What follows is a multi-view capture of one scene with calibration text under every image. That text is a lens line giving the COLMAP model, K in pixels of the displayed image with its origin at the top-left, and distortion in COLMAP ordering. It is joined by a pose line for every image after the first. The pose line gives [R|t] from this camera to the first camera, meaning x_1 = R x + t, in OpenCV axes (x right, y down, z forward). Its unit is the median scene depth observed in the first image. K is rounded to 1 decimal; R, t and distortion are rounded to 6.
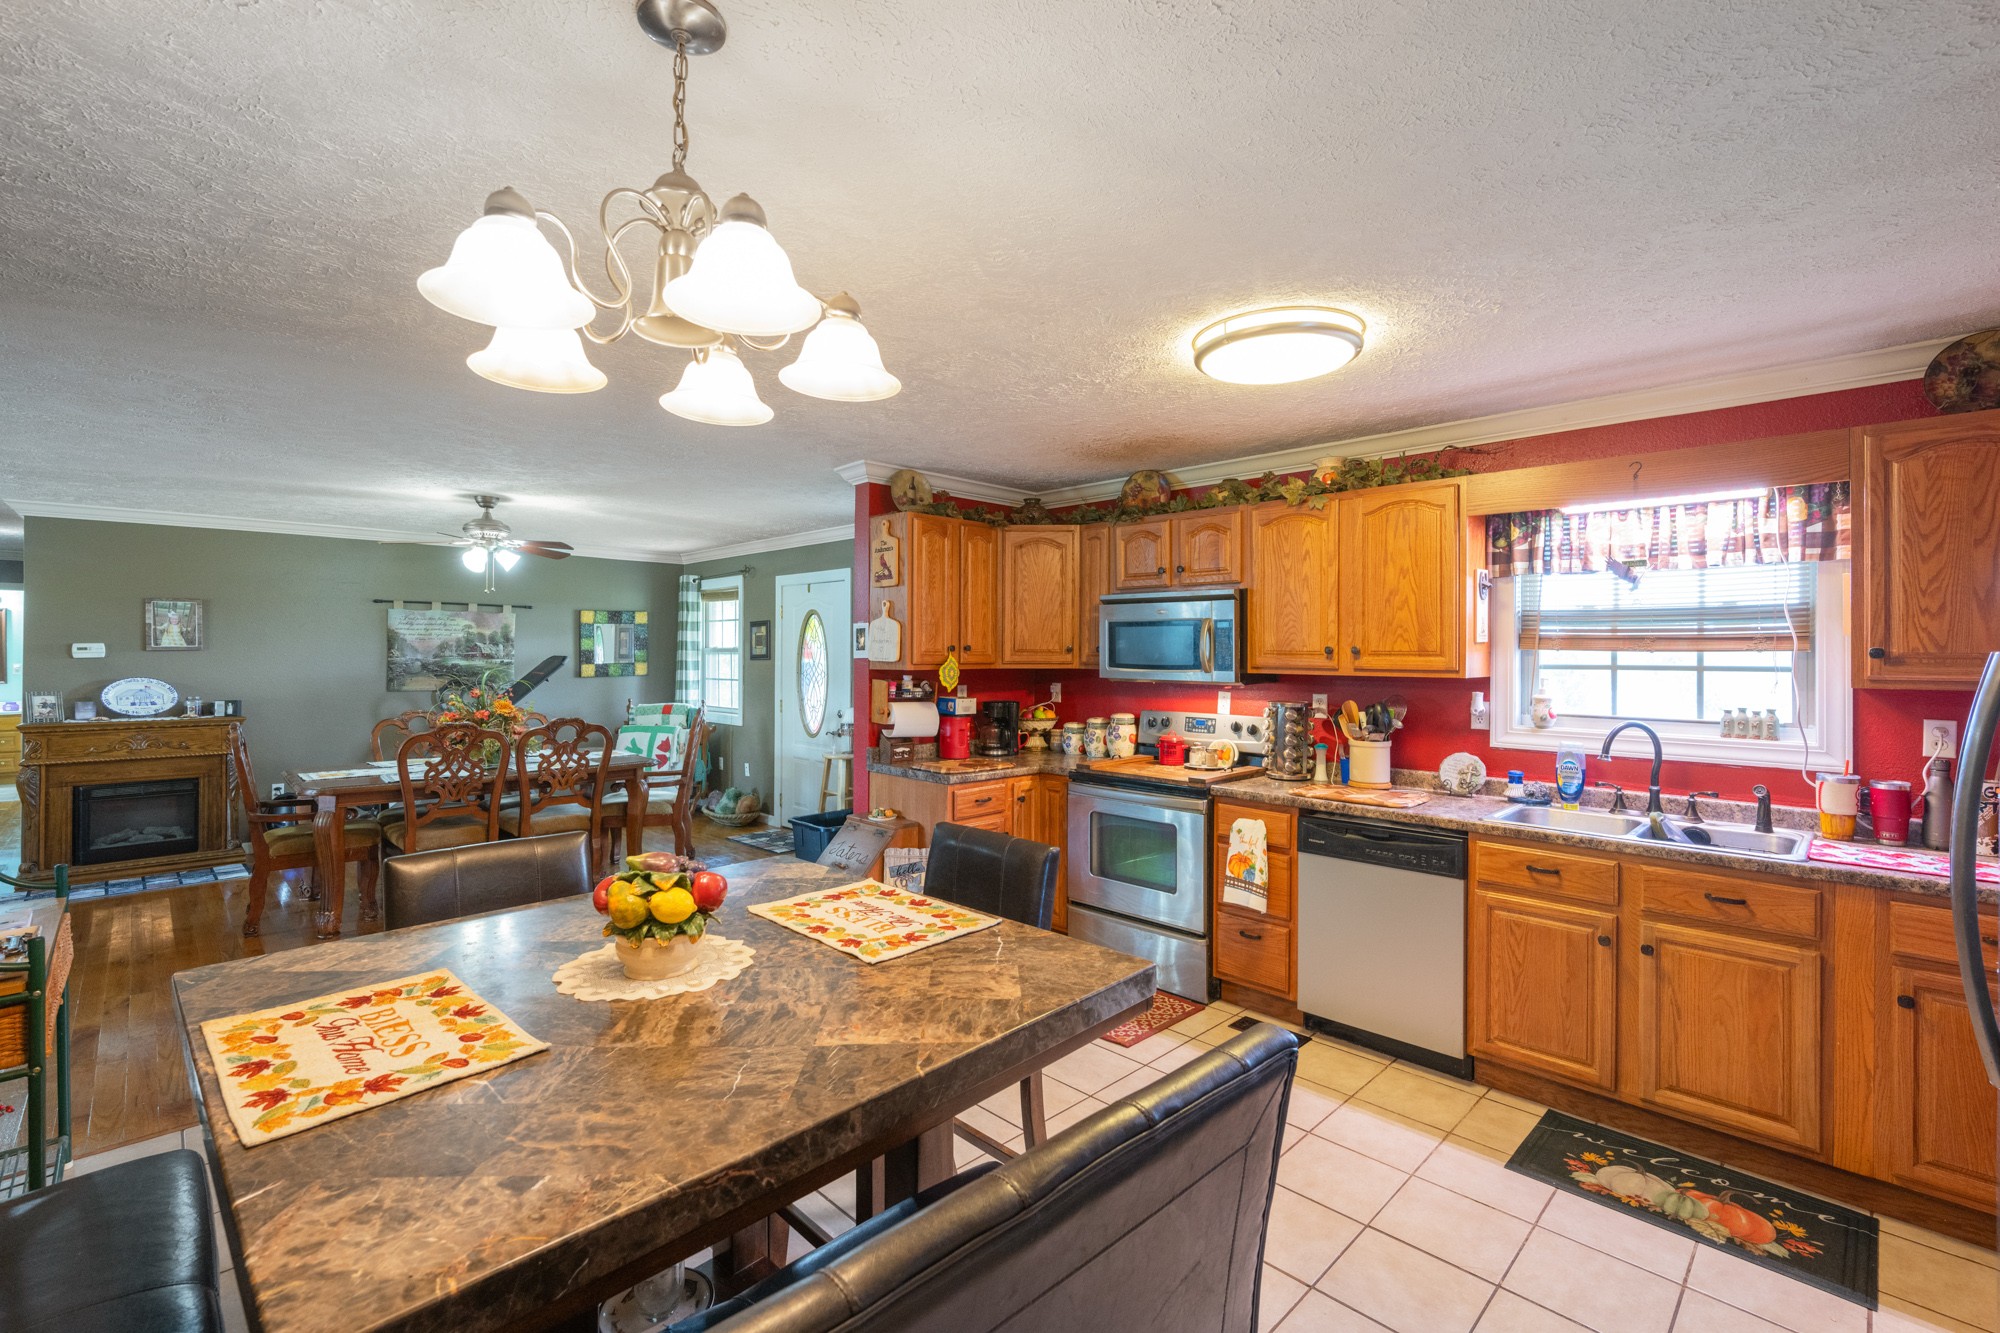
lens RADIAL K [[869.9, 0, 1006.3], [0, 869.9, 644.3], [0, 0, 1]] dist [-0.001207, 0.000057]
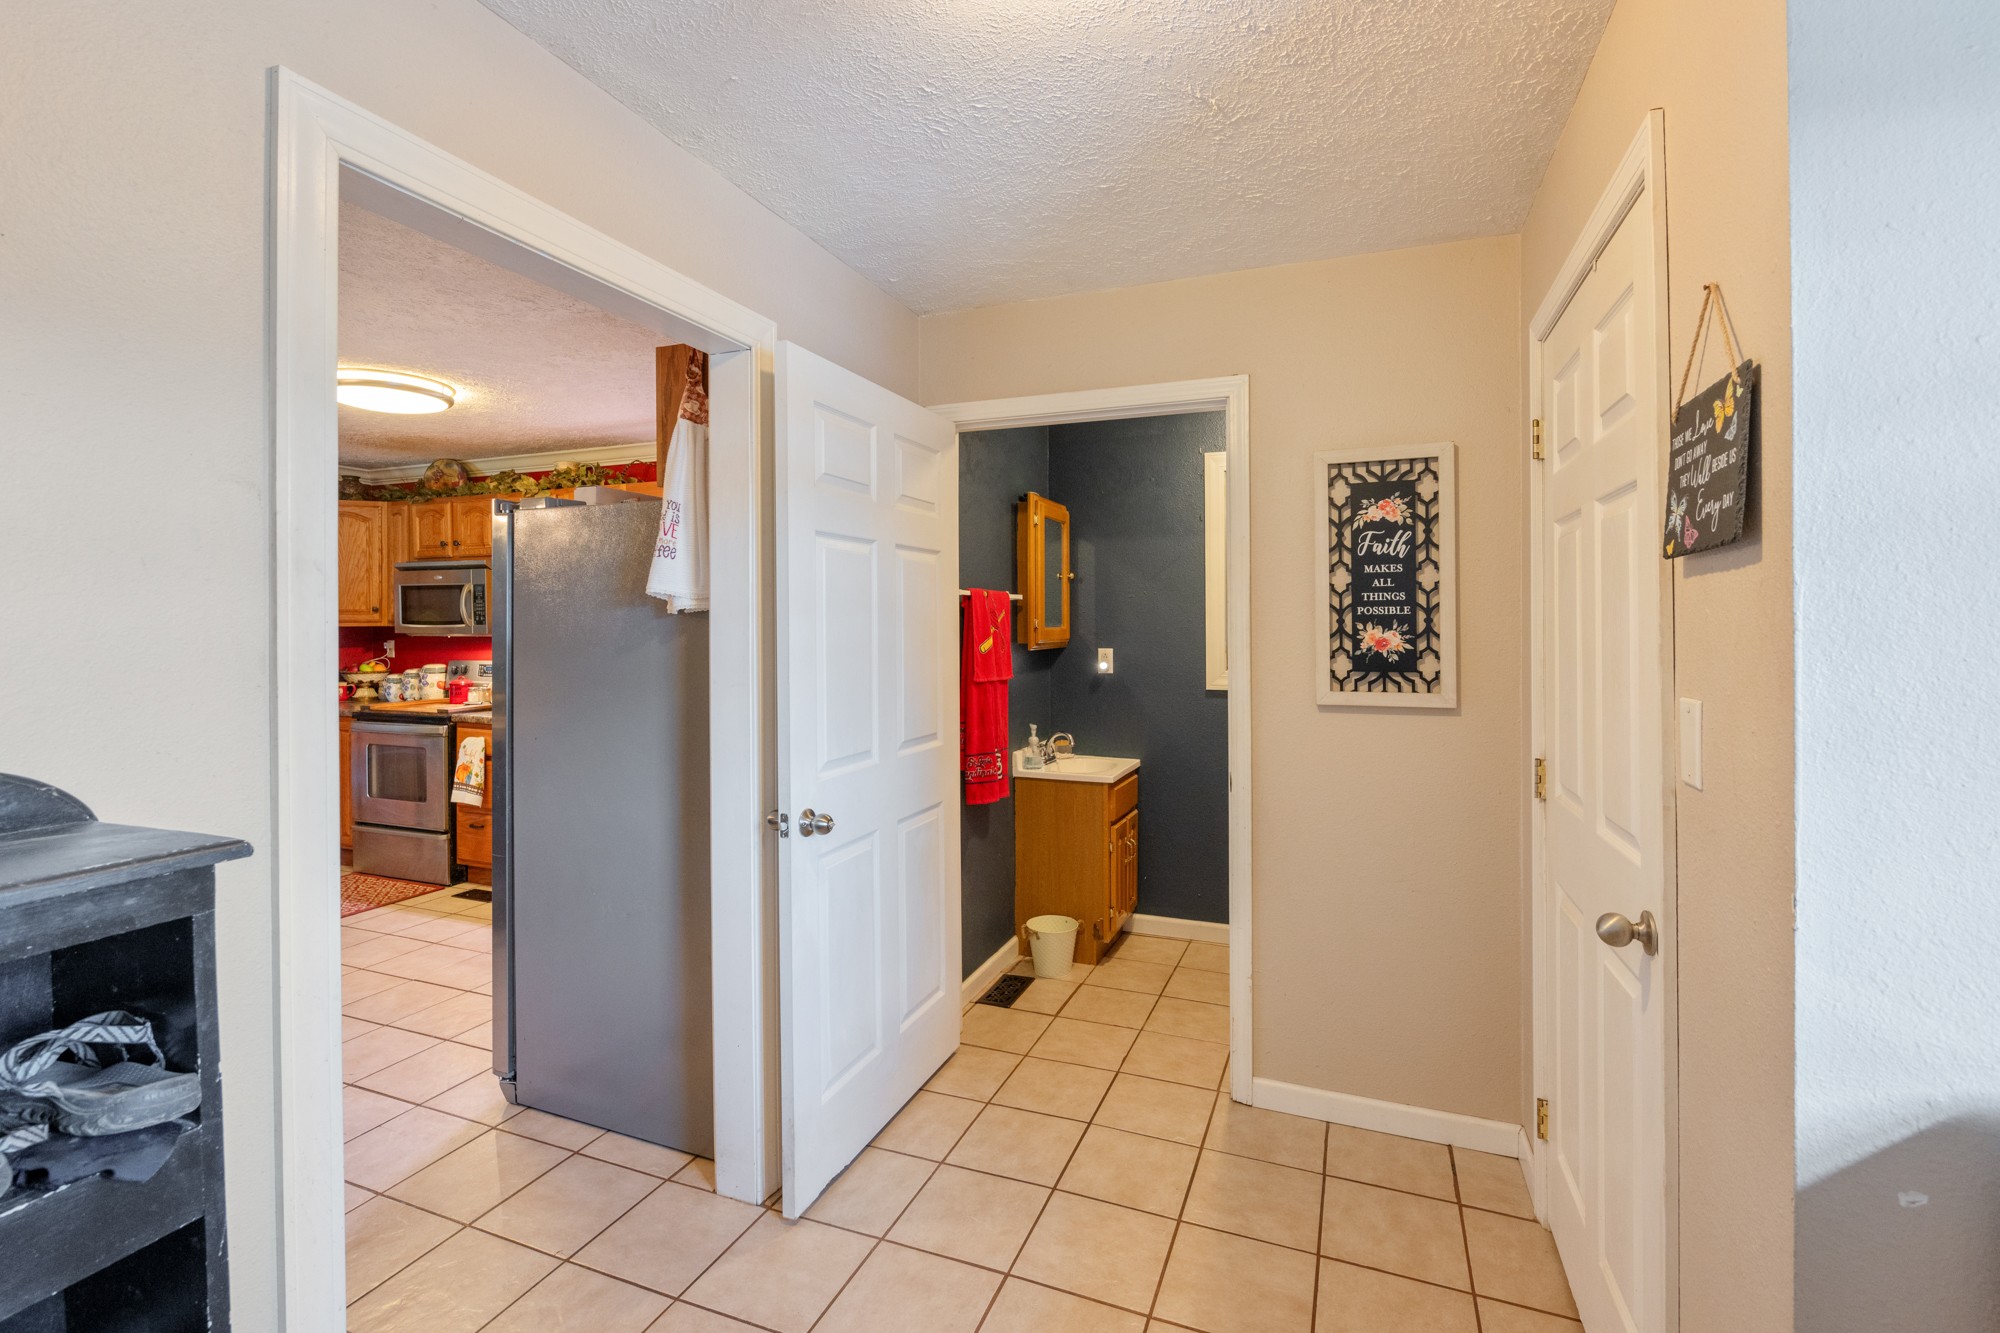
lens RADIAL K [[910.3, 0, 1001.1], [0, 910.3, 621.8], [0, 0, 1]] dist [-0.001177, 0.000031]
pose [[0.923225, -0.006907, 0.384197, 0.343151], [0.003493, 0.999948, 0.009583, 0.012273], [-0.384243, -0.007505, 0.923202, -0.397247]]
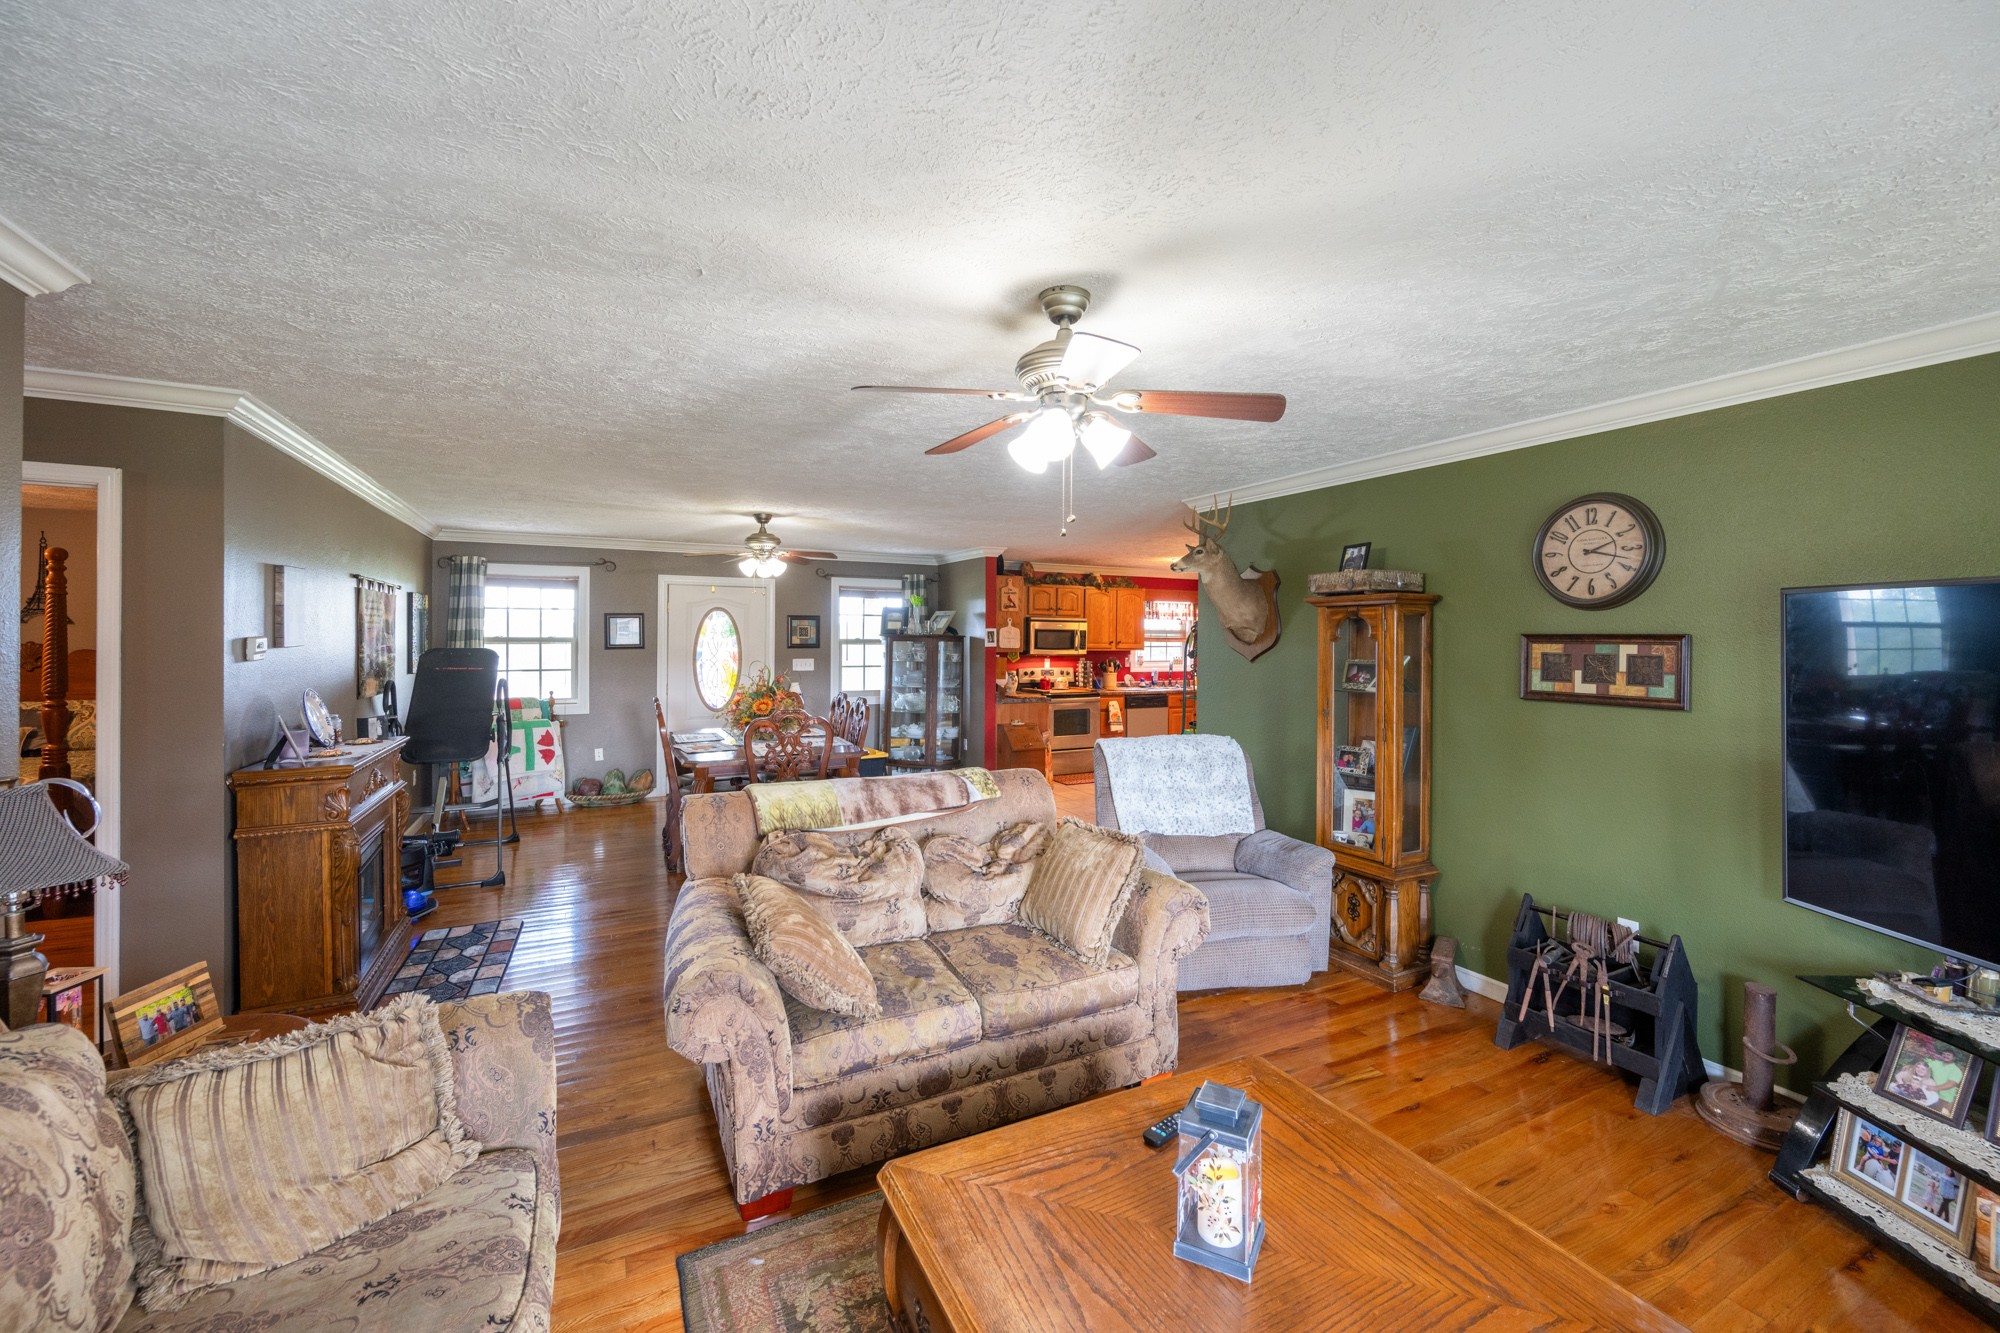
lens RADIAL K [[809.8, 0, 1011.4], [0, 809.8, 634.7], [0, 0, 1]] dist [-0.000426, 0.000116]
pose [[0.294492, 0.001940, 0.955652, -1.668833], [-0.013055, 0.999913, 0.001993, -0.013152], [-0.955565, -0.013063, 0.294492, 0.380235]]
